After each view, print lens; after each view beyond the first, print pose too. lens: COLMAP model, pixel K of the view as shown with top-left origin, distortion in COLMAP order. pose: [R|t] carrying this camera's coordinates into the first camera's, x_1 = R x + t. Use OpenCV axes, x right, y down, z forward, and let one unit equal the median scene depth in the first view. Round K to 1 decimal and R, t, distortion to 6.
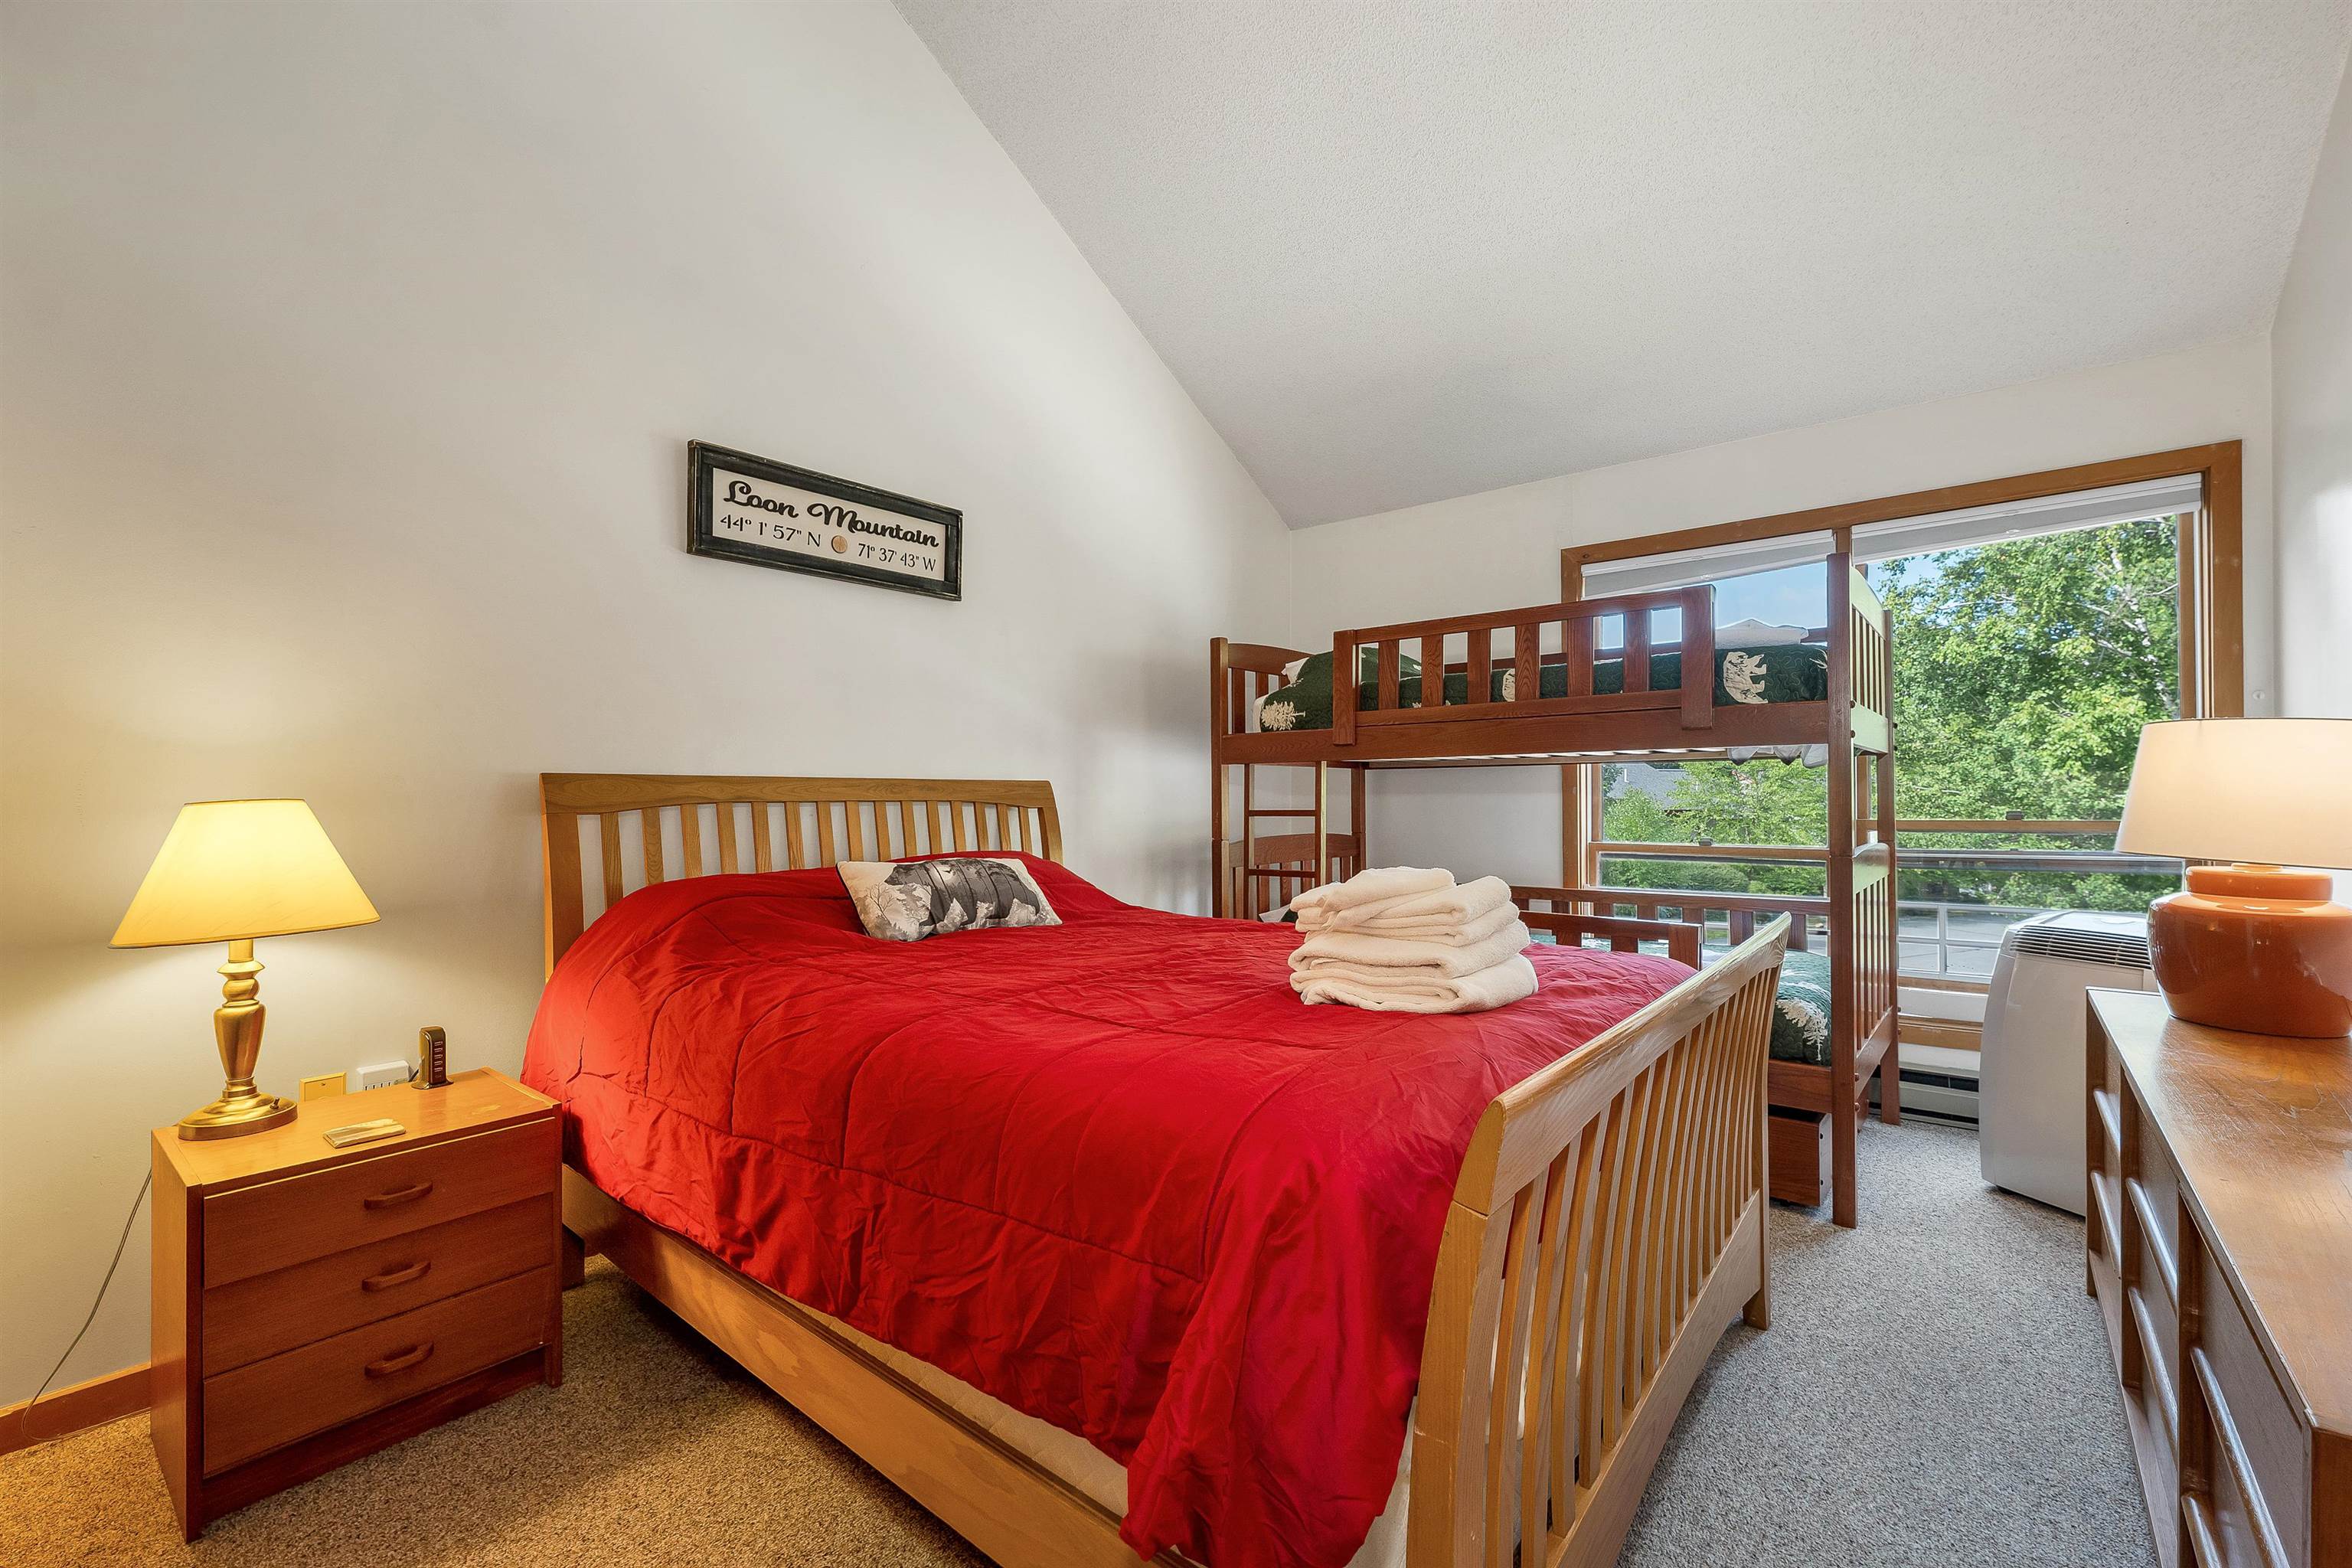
lens RADIAL K [[1002.0, 0, 1182.6], [0, 1002.0, 806.8], [0, 0, 1]] dist [0.000276, 0.000256]
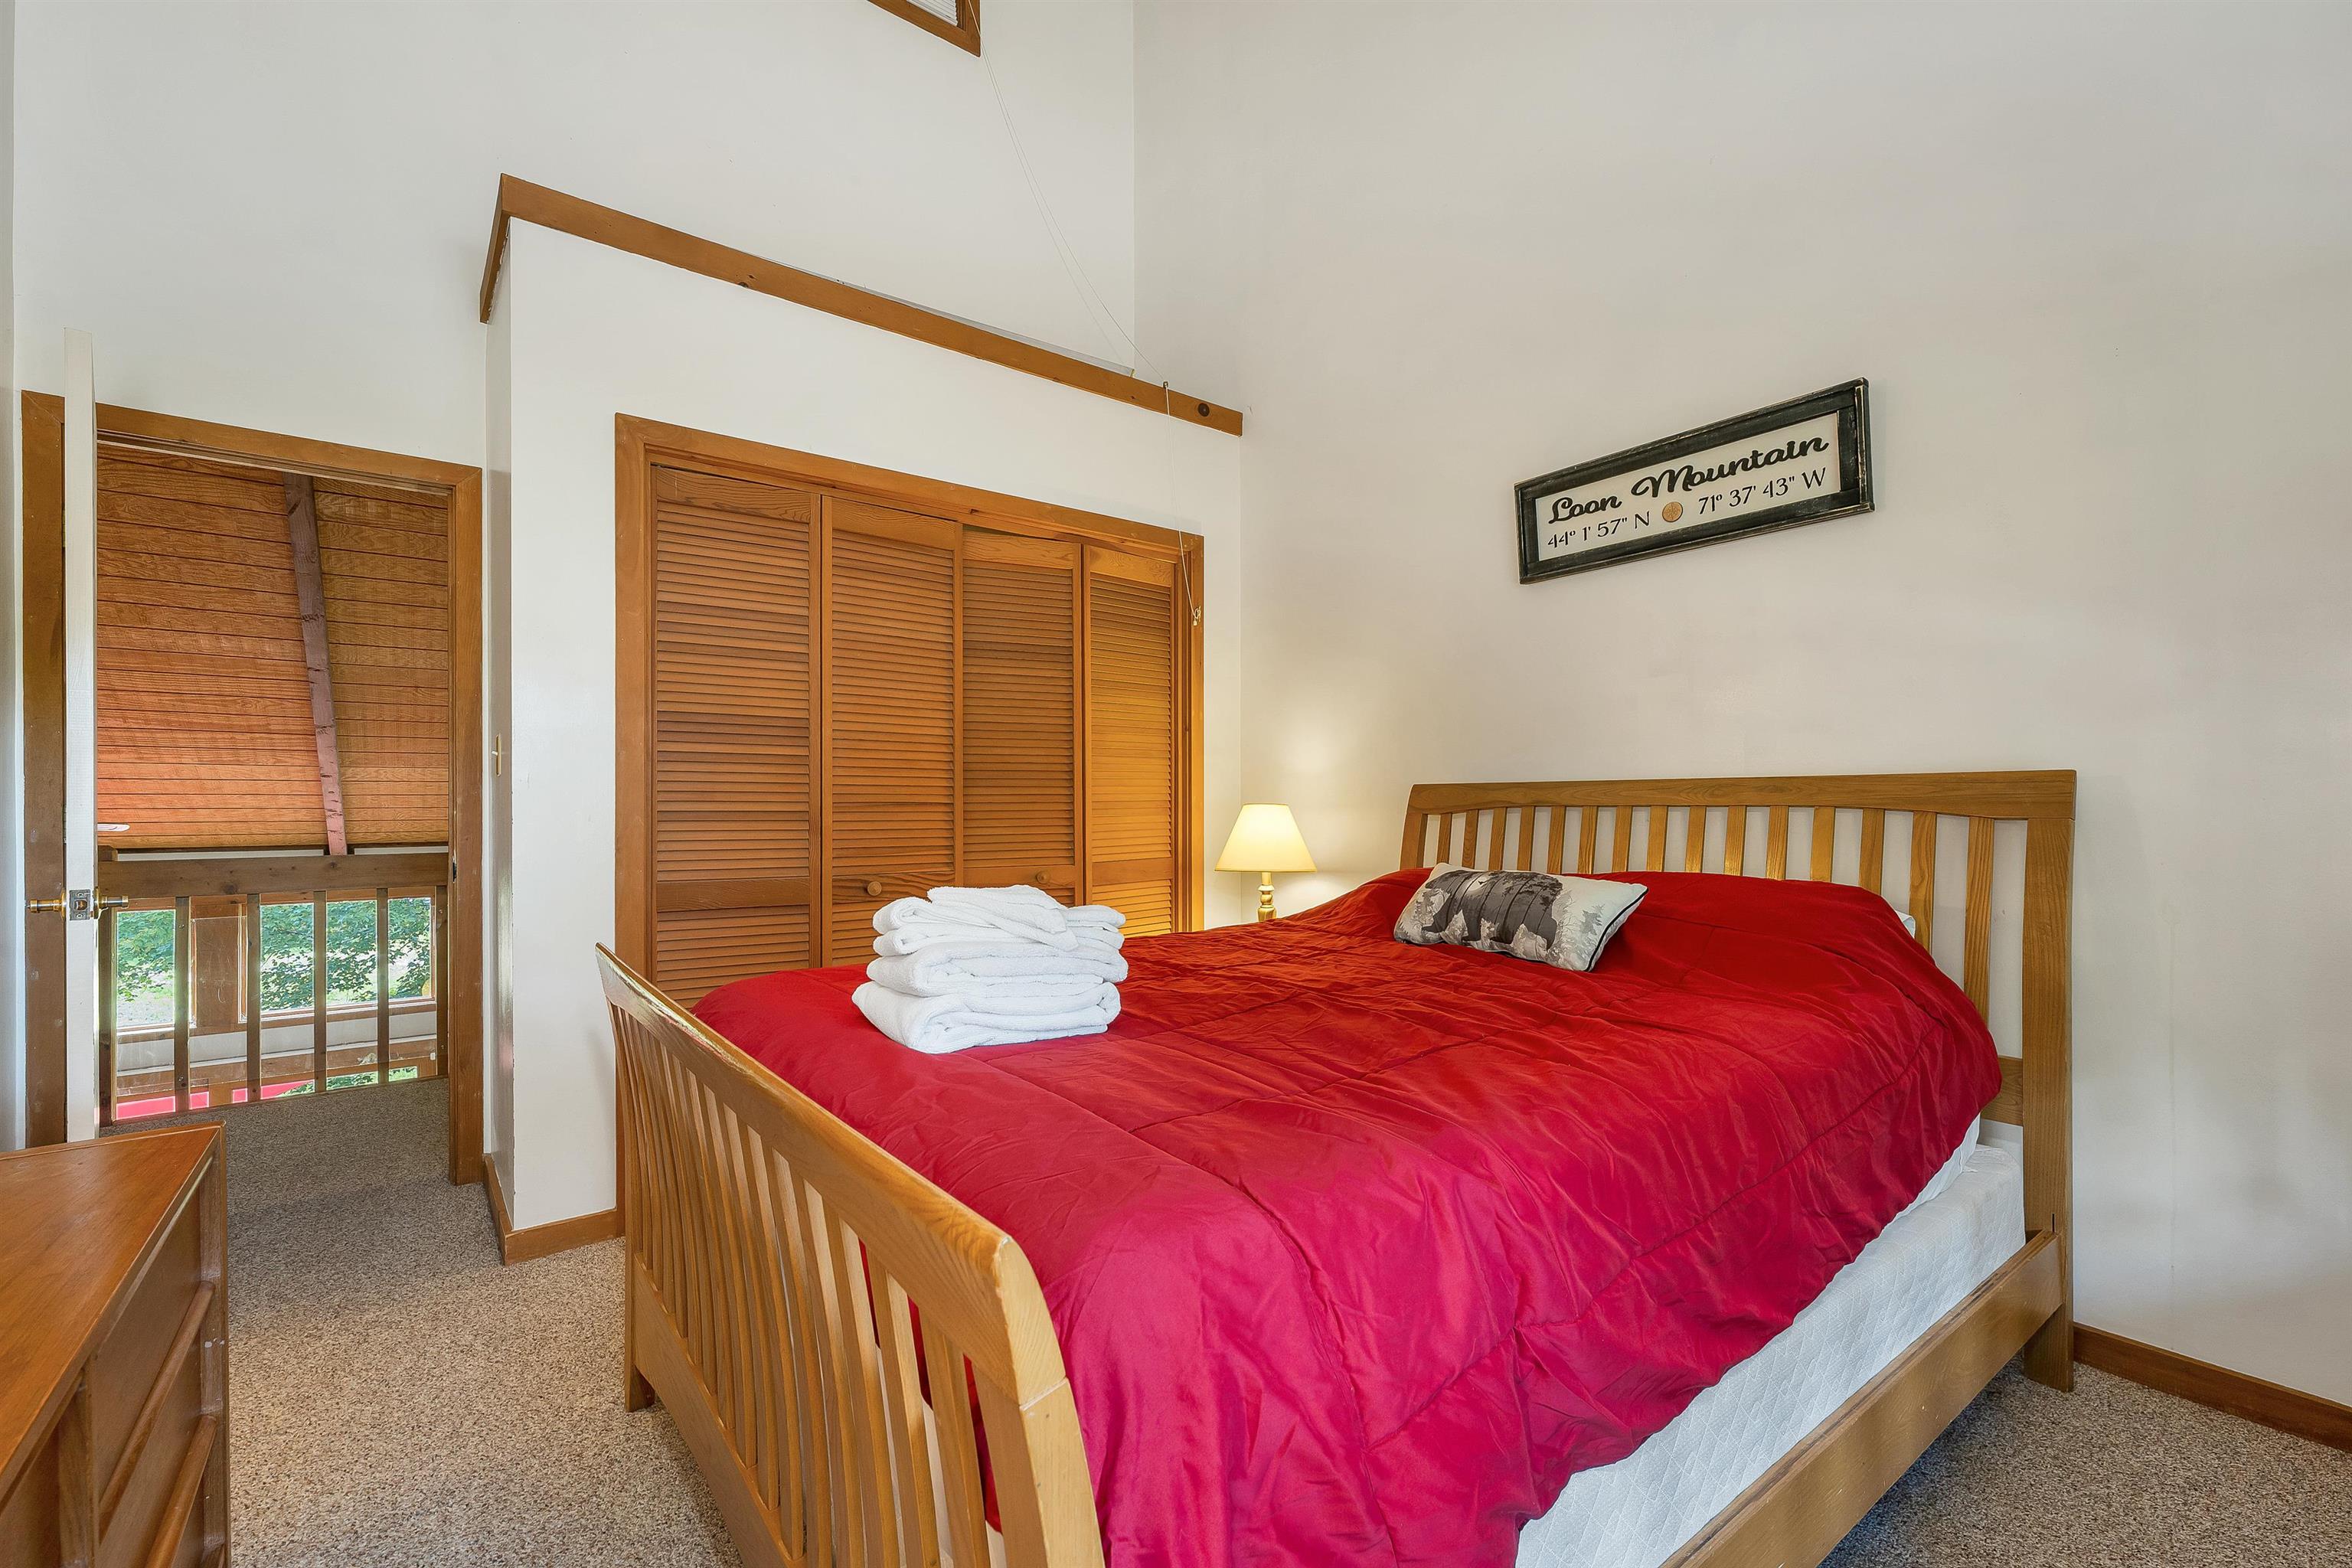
lens RADIAL K [[1002.0, 0, 1182.6], [0, 1002.0, 806.8], [0, 0, 1]] dist [0.000276, 0.000256]
pose [[-0.247474, 0.006917, -0.968870, 0.646279], [-0.004785, 0.999954, 0.008361, -0.010286], [0.968883, 0.006705, -0.247429, 0.848186]]
